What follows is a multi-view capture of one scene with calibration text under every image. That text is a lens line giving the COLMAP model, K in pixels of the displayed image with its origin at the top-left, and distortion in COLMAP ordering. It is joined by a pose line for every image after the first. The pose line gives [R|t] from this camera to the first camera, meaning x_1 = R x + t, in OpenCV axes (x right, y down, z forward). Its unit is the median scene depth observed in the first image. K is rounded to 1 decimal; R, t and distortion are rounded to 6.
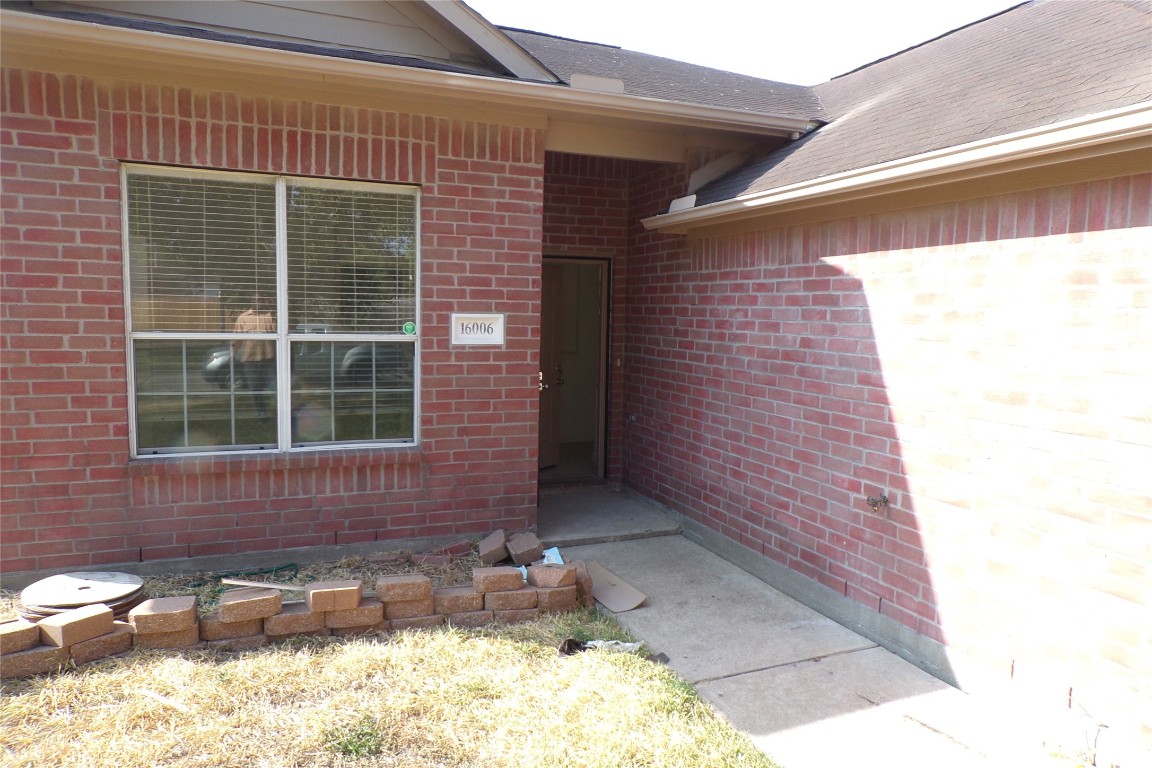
lens RADIAL K [[784.2, 0, 576.5], [0, 784.2, 383.8], [0, 0, 1]] dist [-0.001427, 0.000166]
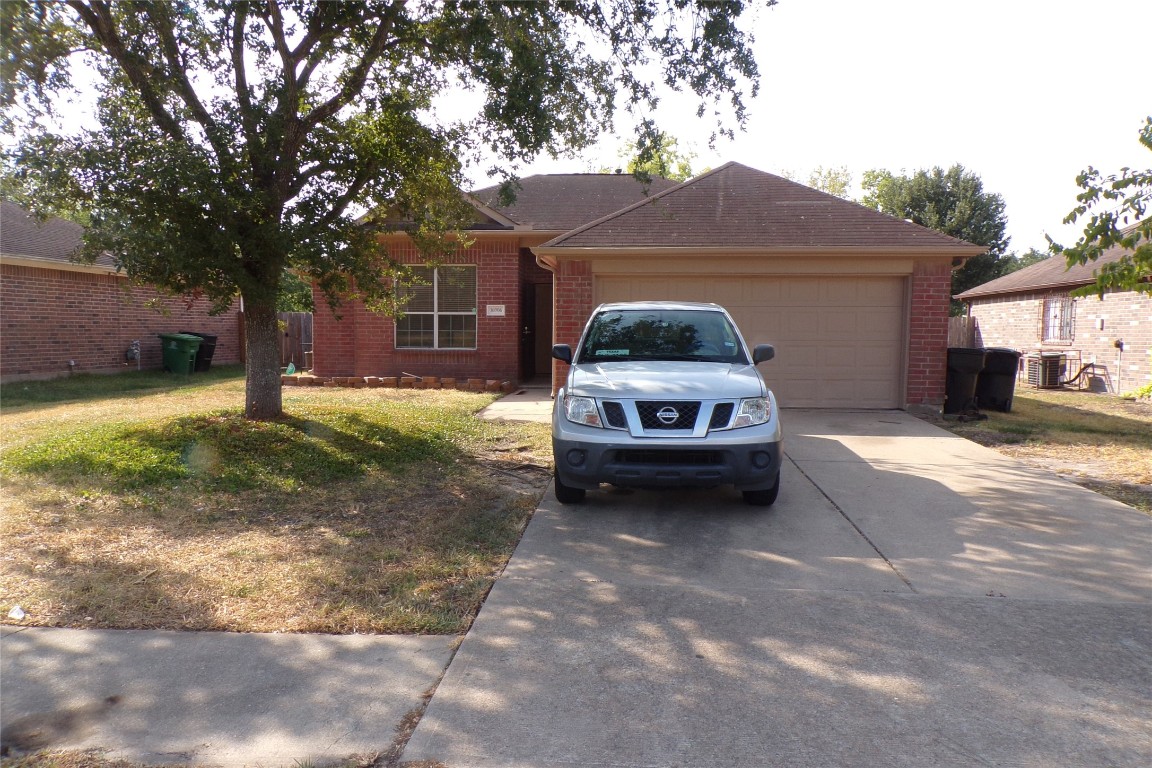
lens RADIAL K [[784.2, 0, 576.6], [0, 784.2, 385.0], [0, 0, 1]] dist [-0.001427, 0.000166]
pose [[0.886756, 0.017757, -0.461897, 1.518987], [-0.027724, 0.999506, -0.014802, 0.247636], [0.461406, 0.025931, 0.886810, -1.473085]]
